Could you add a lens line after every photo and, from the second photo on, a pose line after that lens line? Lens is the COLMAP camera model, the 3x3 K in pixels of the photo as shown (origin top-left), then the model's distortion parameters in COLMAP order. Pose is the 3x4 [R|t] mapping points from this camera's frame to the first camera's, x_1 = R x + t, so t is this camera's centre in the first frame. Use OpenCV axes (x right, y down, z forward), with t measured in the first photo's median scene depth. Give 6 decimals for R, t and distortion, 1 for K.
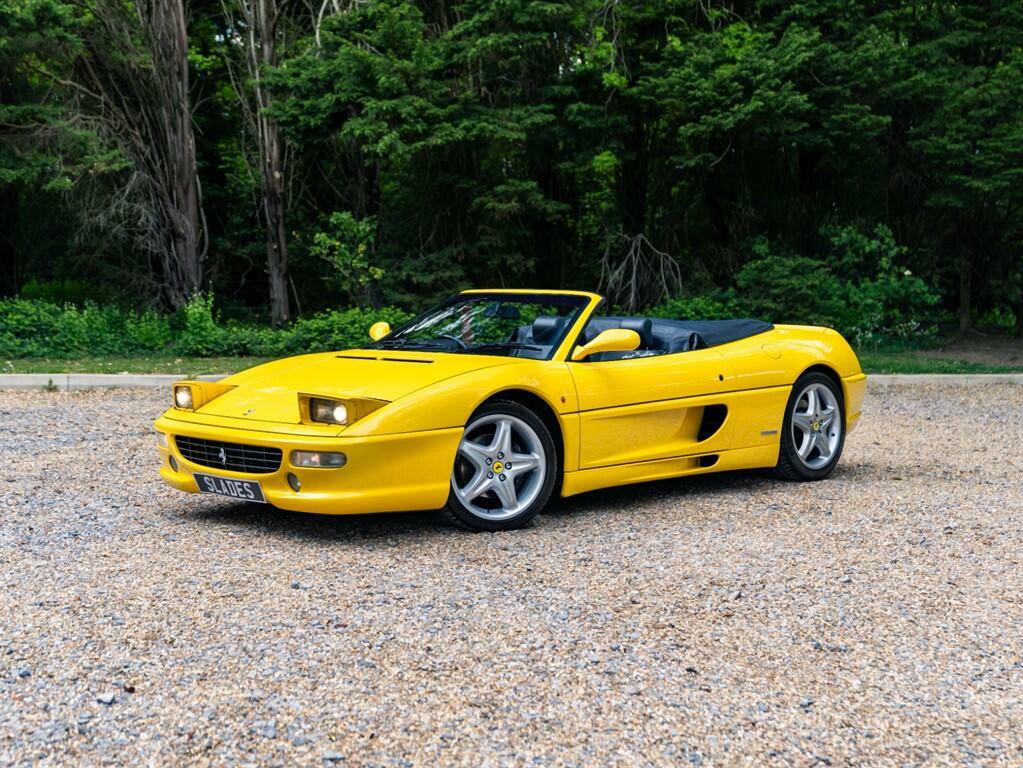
lens RADIAL K [[1387.2, 0, 499.4], [0, 1387.2, 422.9], [0, 0, 1]] dist [0.026243, 0.101422]
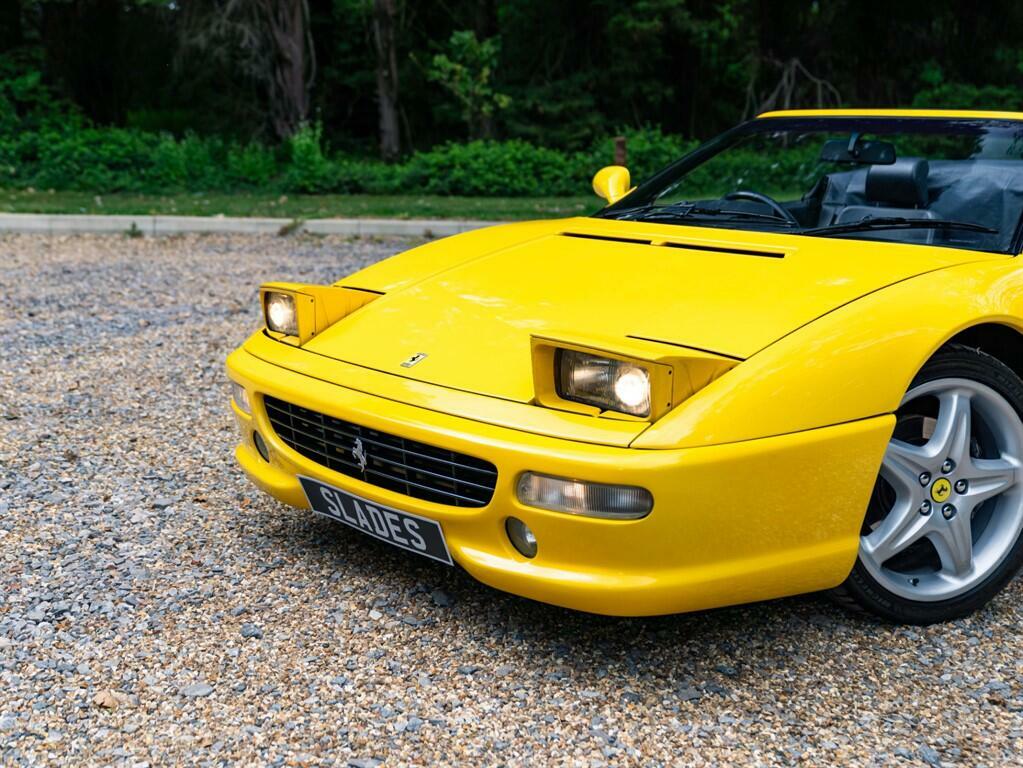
lens RADIAL K [[1386.9, 0, 511.5], [0, 1386.9, 384.0], [0, 0, 1]] dist [0.034645, 0.011554]
pose [[0.997703, 0.020122, -0.064676, -0.022366], [-0.014190, 0.995758, 0.090910, -0.008524], [0.066231, -0.089783, 0.993757, 0.101846]]
